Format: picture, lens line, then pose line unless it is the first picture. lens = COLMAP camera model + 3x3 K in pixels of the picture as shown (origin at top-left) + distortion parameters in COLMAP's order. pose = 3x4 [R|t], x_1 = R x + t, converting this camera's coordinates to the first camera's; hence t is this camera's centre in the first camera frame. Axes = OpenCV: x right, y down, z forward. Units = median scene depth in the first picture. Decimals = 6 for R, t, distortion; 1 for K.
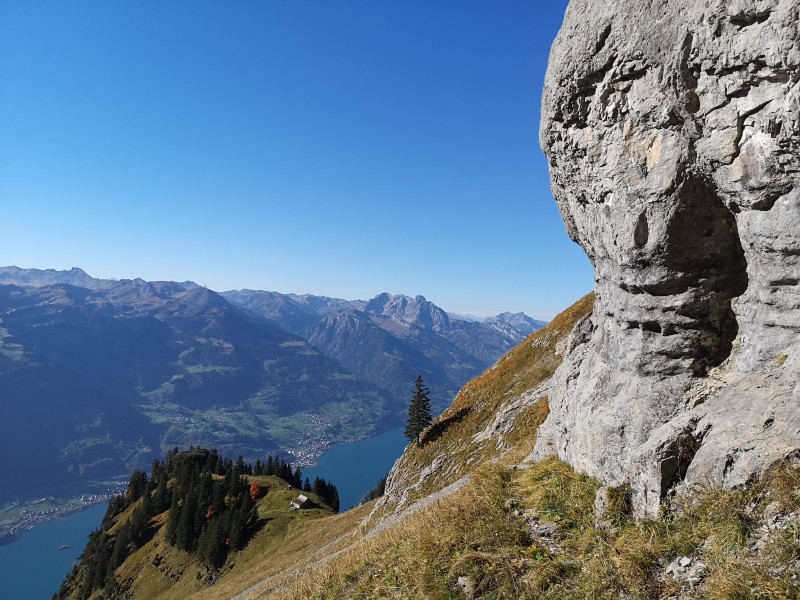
lens RADIAL K [[603.5, 0, 404.6], [0, 603.5, 296.5], [0, 0, 1]] dist [0.034656, -0.026772]
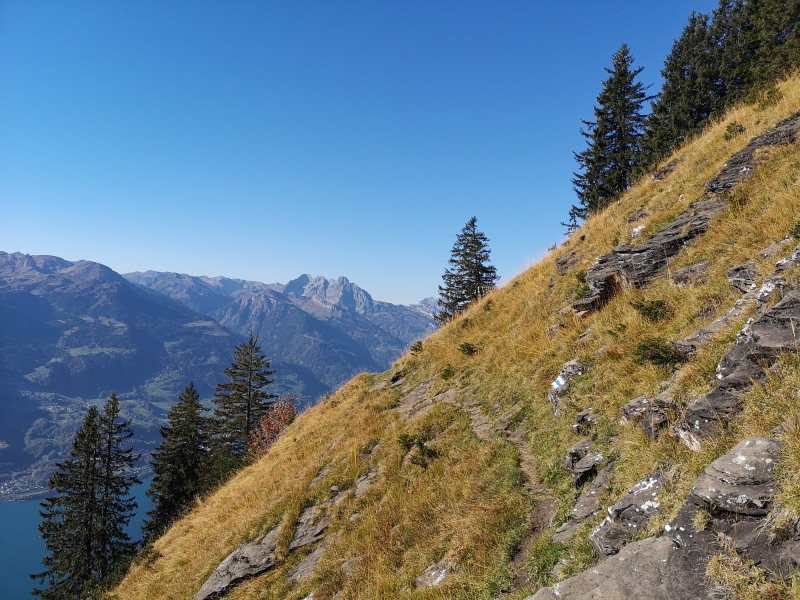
lens RADIAL K [[603.5, 0, 402.2], [0, 603.5, 301.6], [0, 0, 1]] dist [0.034656, -0.026772]
pose [[0.992153, -0.001029, 0.125025, -0.000397], [-0.002039, 0.999700, 0.024411, 0.022545], [-0.125013, -0.024475, 0.991853, 0.076781]]
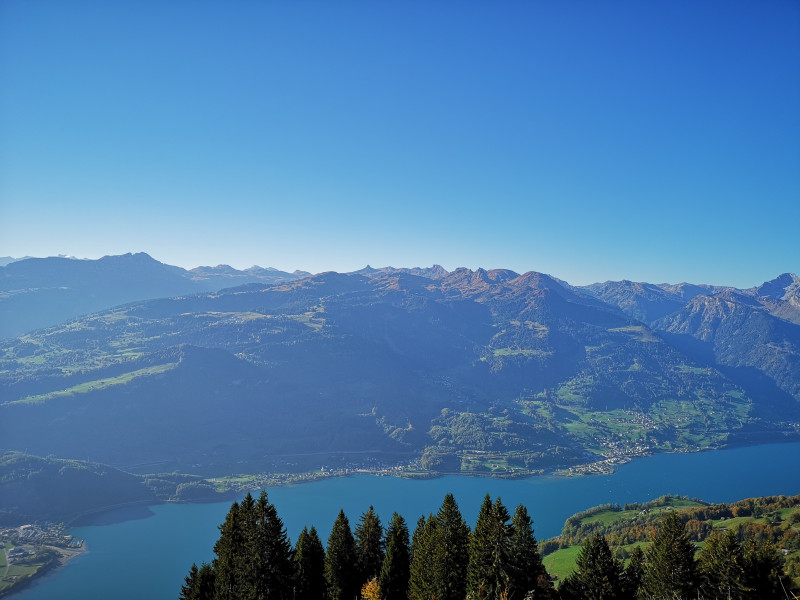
lens RADIAL K [[603.5, 0, 400.7], [0, 603.5, 299.2], [0, 0, 1]] dist [0.034656, -0.026772]
pose [[0.799574, -0.036453, -0.599460, 0.063081], [0.032024, 0.999324, -0.018055, 0.041991], [0.599713, -0.004760, 0.800201, 0.149457]]
